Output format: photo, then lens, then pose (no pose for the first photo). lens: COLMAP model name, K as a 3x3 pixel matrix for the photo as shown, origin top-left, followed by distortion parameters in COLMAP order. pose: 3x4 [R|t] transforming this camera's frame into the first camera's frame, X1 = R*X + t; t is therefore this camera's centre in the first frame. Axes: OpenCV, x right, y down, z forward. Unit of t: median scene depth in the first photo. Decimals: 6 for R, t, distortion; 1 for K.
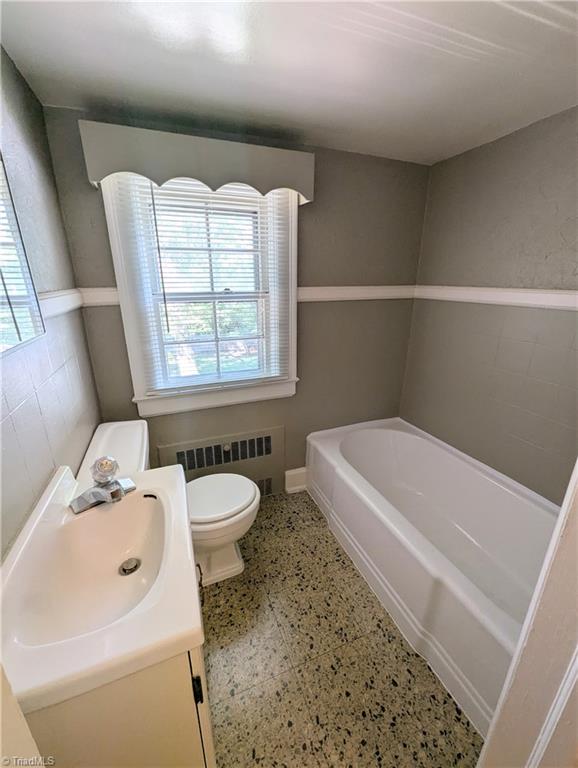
lens RADIAL K [[324.4, 0, 289.6], [0, 324.4, 383.5], [0, 0, 1]] dist [0.000063, -0.001831]
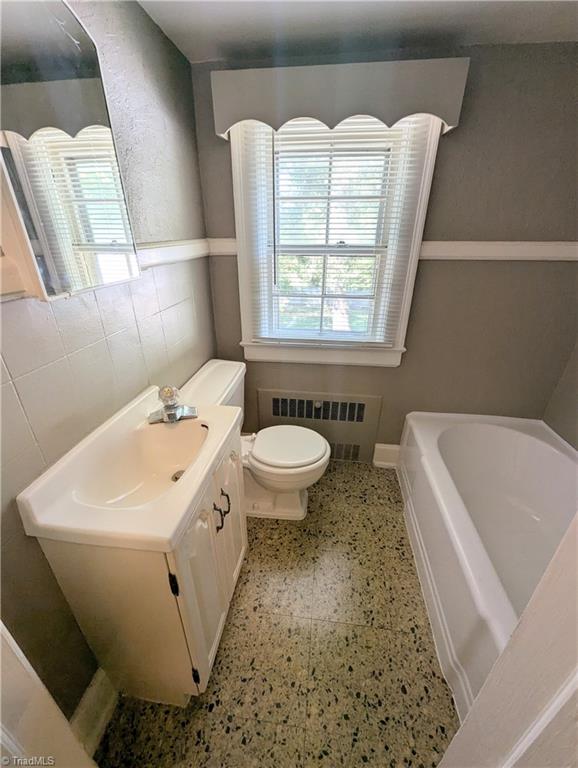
lens RADIAL K [[324.4, 0, 285.8], [0, 324.4, 384.9], [0, 0, 1]] dist [0.000063, -0.001831]
pose [[0.874677, 0.212393, -0.435693, 0.182407], [-0.152672, 0.973852, 0.168237, -0.023482], [0.460033, -0.080635, 0.884233, 0.068177]]
